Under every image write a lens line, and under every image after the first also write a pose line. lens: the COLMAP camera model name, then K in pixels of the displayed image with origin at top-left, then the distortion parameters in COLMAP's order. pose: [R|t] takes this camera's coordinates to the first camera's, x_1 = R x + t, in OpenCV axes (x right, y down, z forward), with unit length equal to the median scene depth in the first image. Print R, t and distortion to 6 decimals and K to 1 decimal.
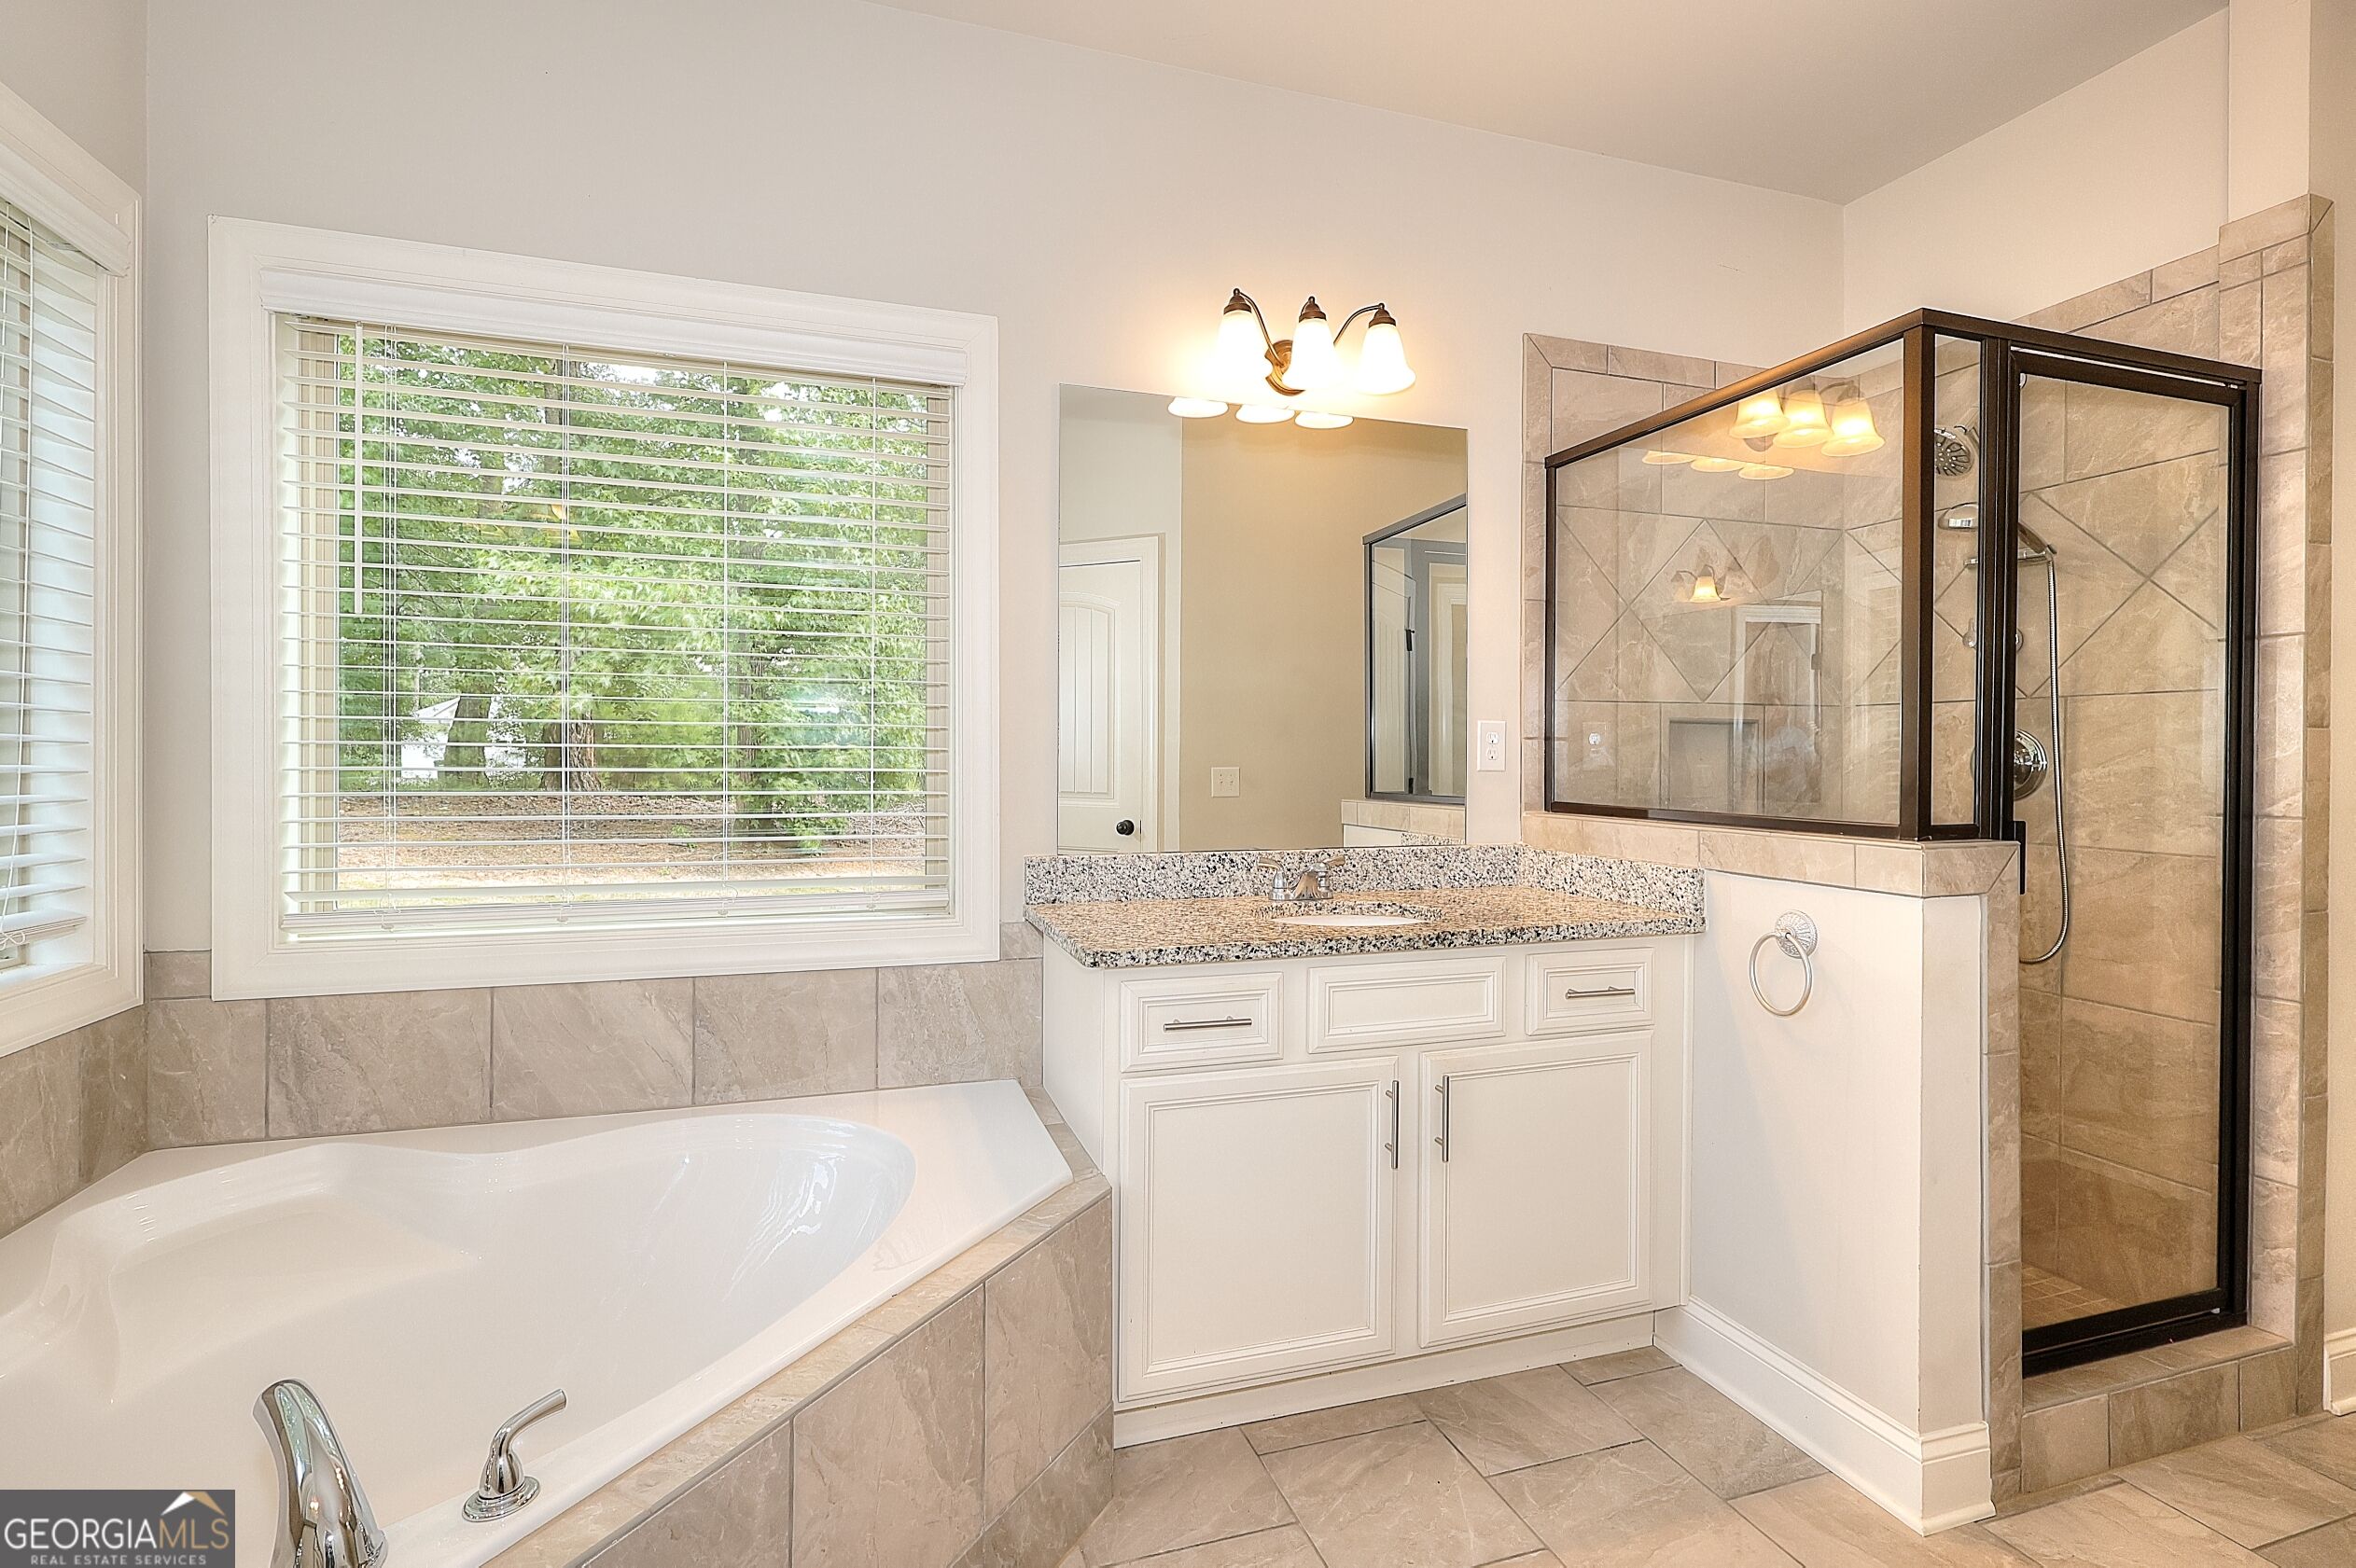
lens RADIAL K [[1083.3, 0, 1178.1], [0, 1083.3, 768.8], [0, 0, 1]] dist [-0.001613, 0.002598]
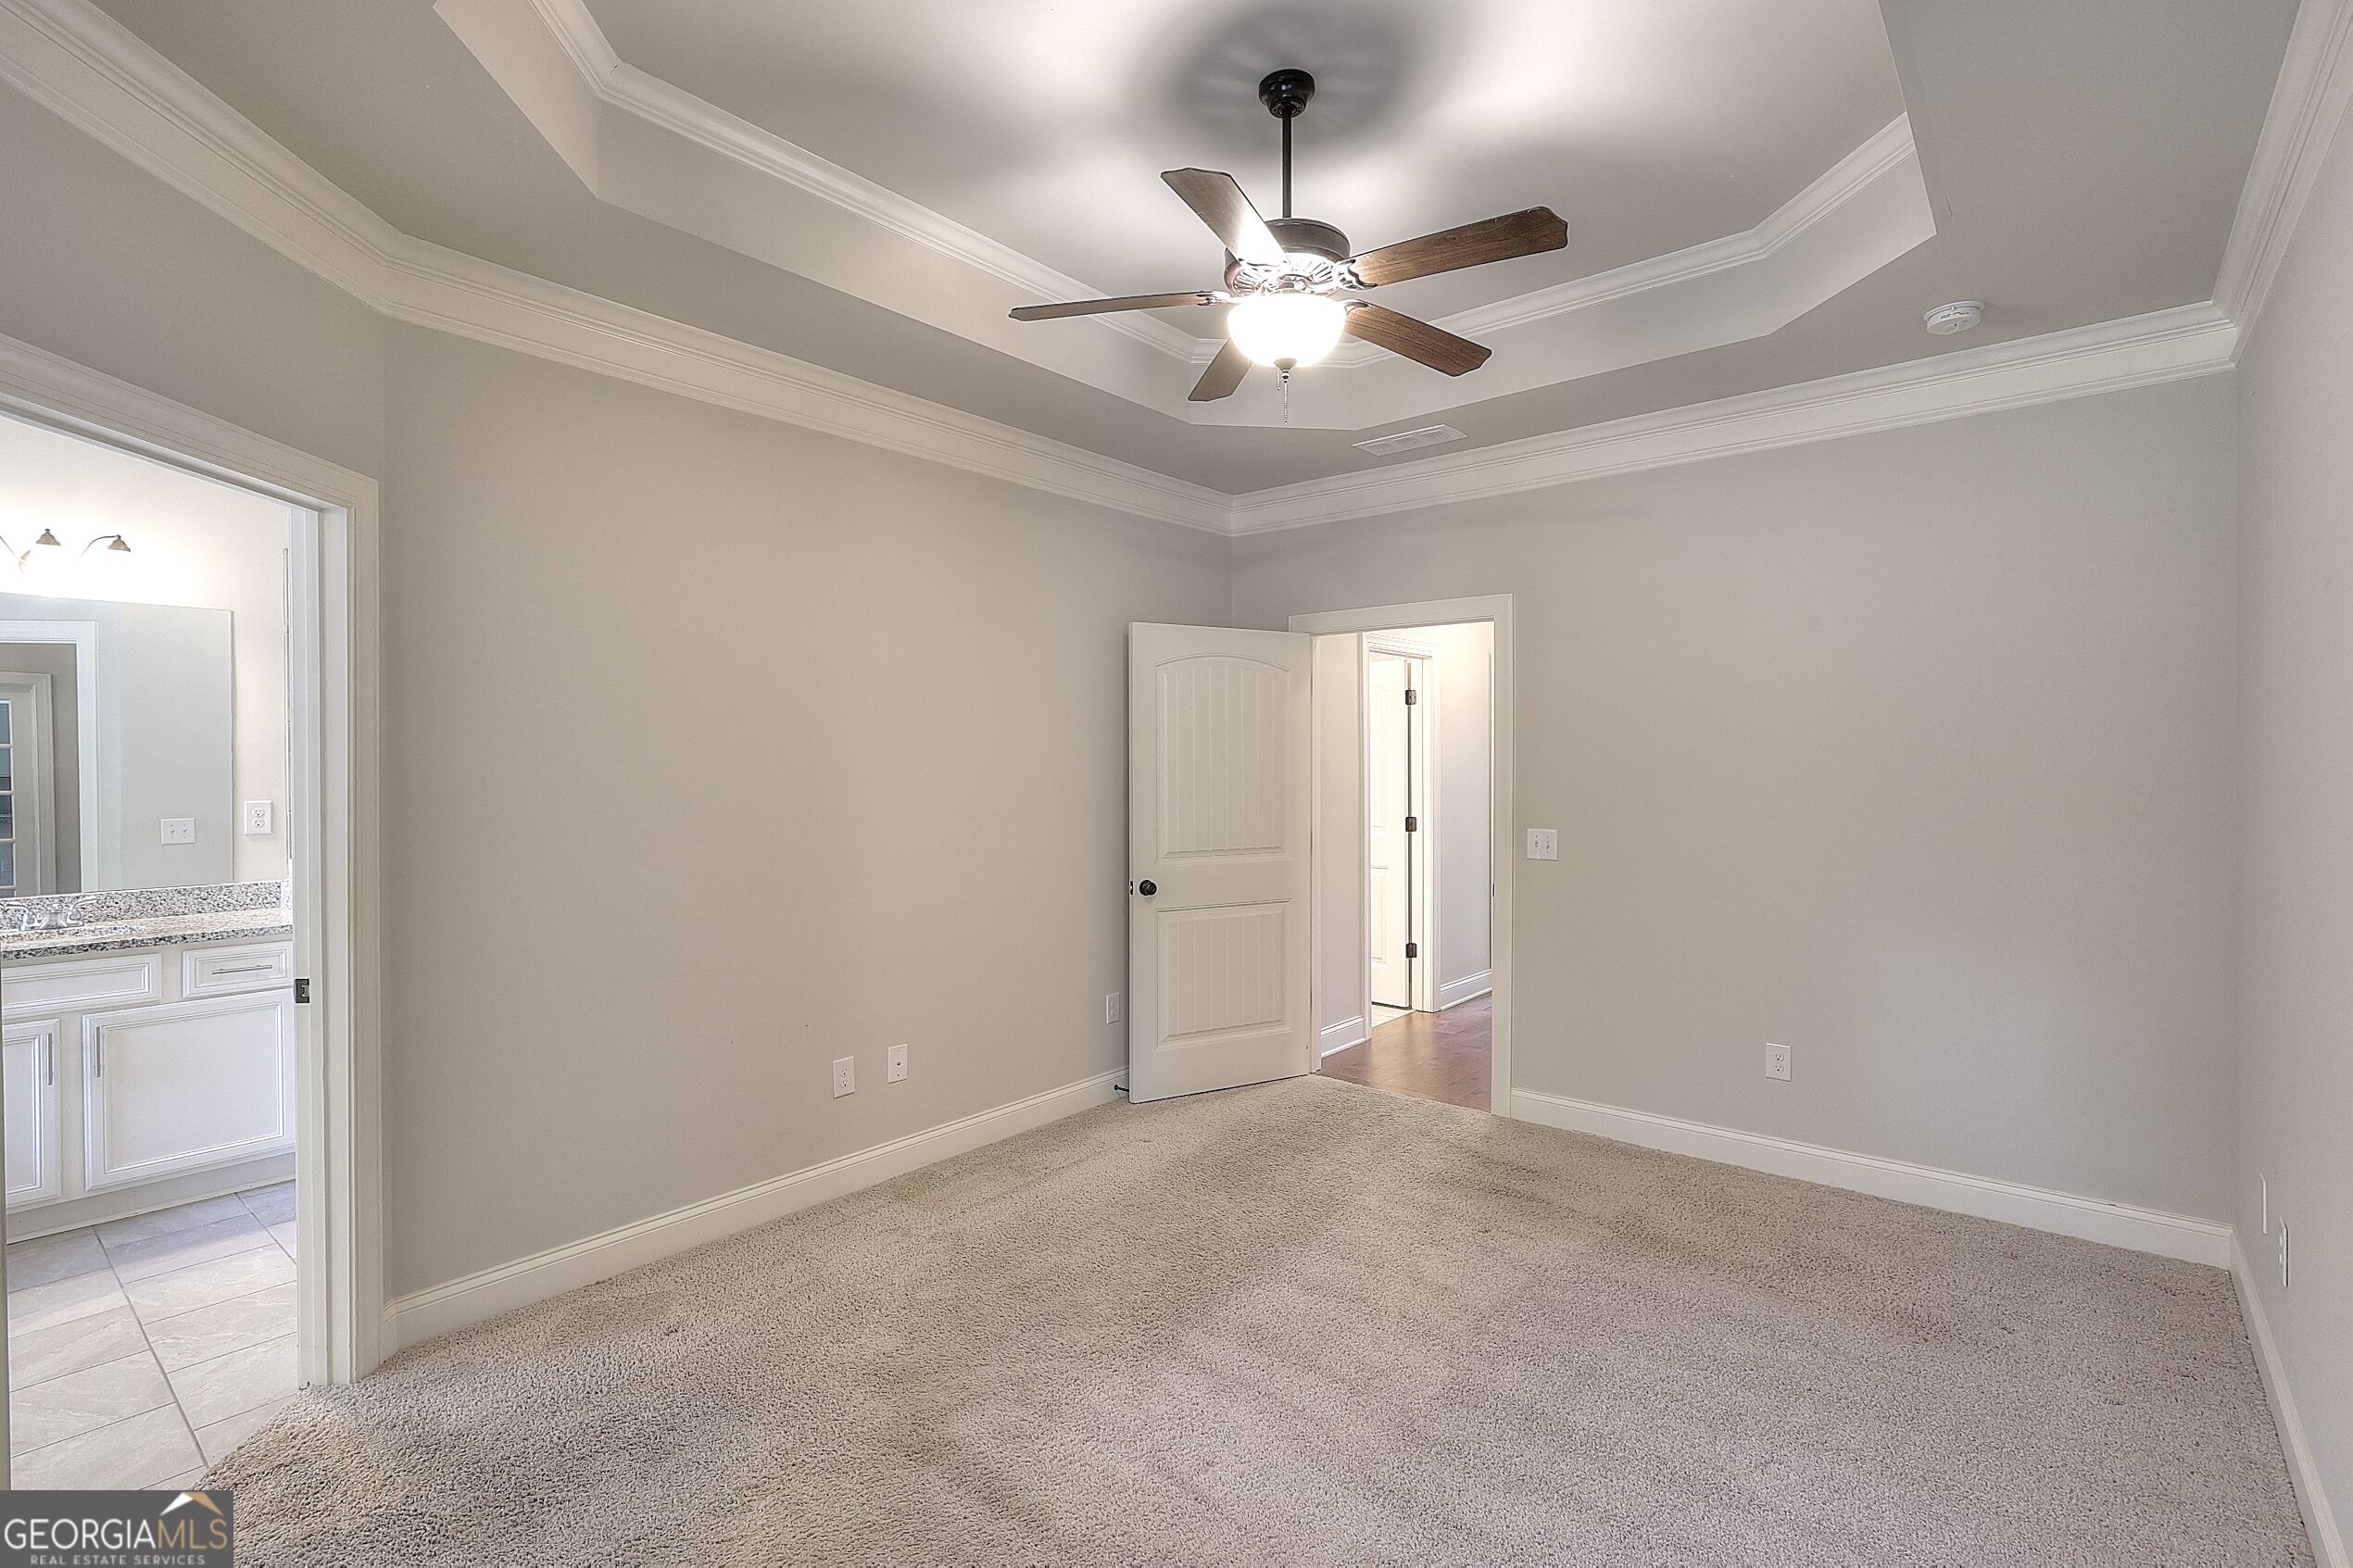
lens RADIAL K [[1081.9, 0, 1176.6], [0, 1081.9, 768.8], [0, 0, 1]] dist [-0.001613, 0.002598]
pose [[0.846323, -0.007849, 0.532613, 0.647904], [0.008858, 0.999961, 0.000660, -0.089420], [-0.532597, 0.004159, 0.846359, -1.114701]]
